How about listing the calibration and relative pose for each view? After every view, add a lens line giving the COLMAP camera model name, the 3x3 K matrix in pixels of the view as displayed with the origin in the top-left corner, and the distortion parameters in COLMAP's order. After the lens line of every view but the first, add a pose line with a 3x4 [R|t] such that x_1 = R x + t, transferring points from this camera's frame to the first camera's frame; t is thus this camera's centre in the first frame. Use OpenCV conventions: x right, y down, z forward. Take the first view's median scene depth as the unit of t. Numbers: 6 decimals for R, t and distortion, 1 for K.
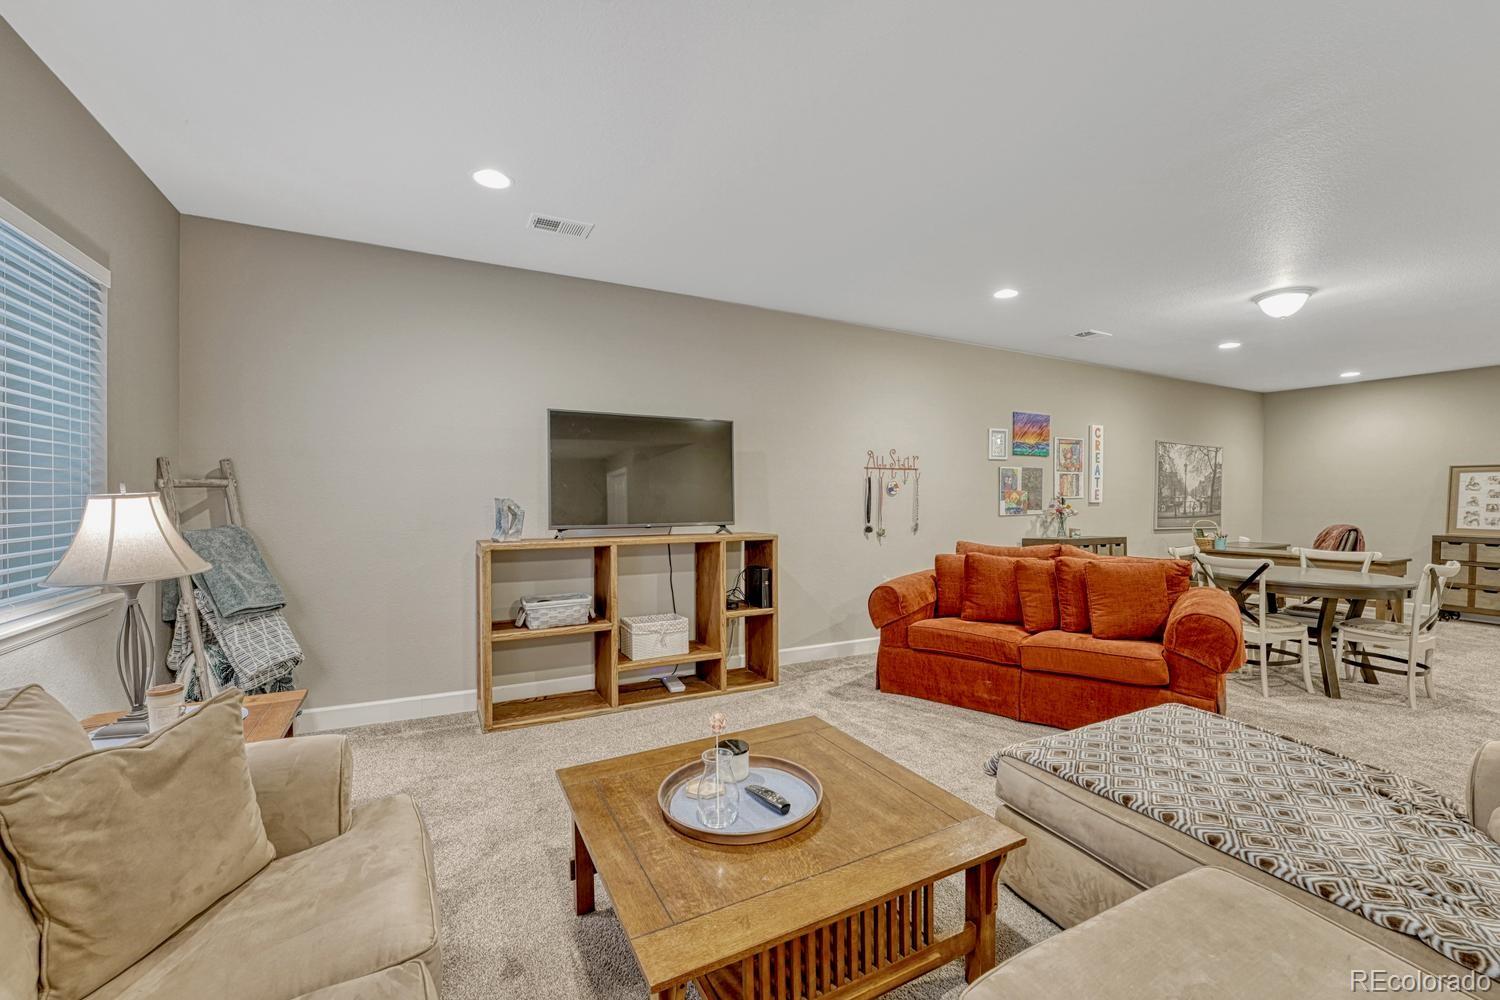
lens RADIAL K [[631.8, 0, 754.2], [0, 631.8, 506.9], [0, 0, 1]] dist [-0.010795, 0.000030]
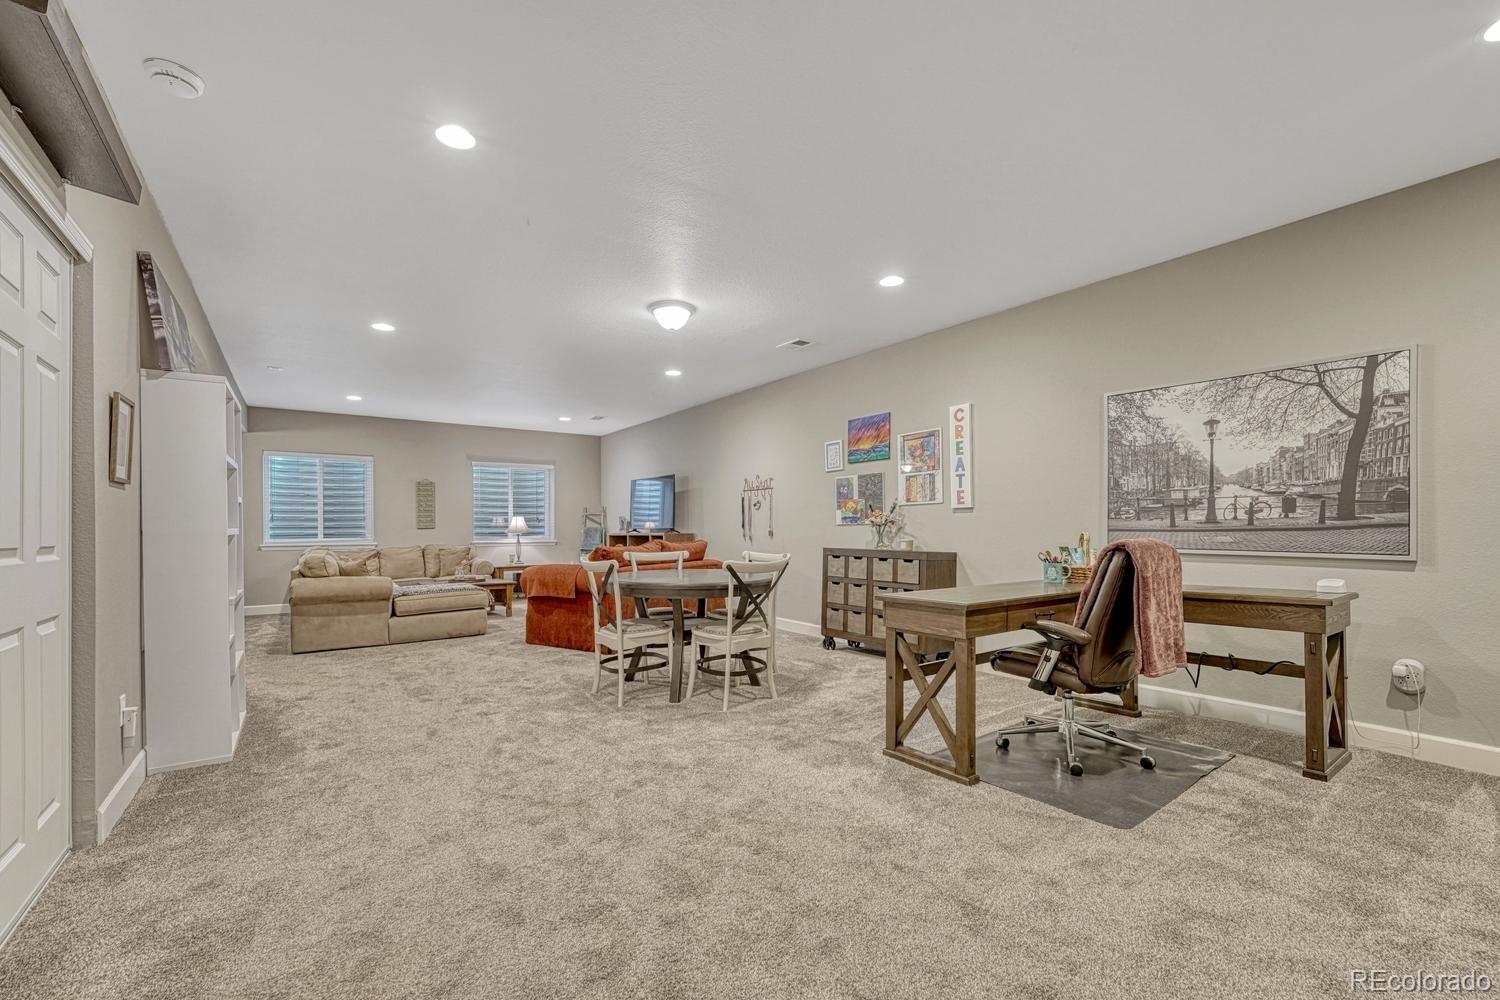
lens RADIAL K [[631.8, 0, 754.2], [0, 631.8, 506.9], [0, 0, 1]] dist [-0.010795, 0.000030]
pose [[0.127781, -0.039755, -0.991005, 1.373098], [-0.015198, 0.999001, -0.042035, 0.029651], [0.991686, 0.020432, 0.127050, 0.726177]]
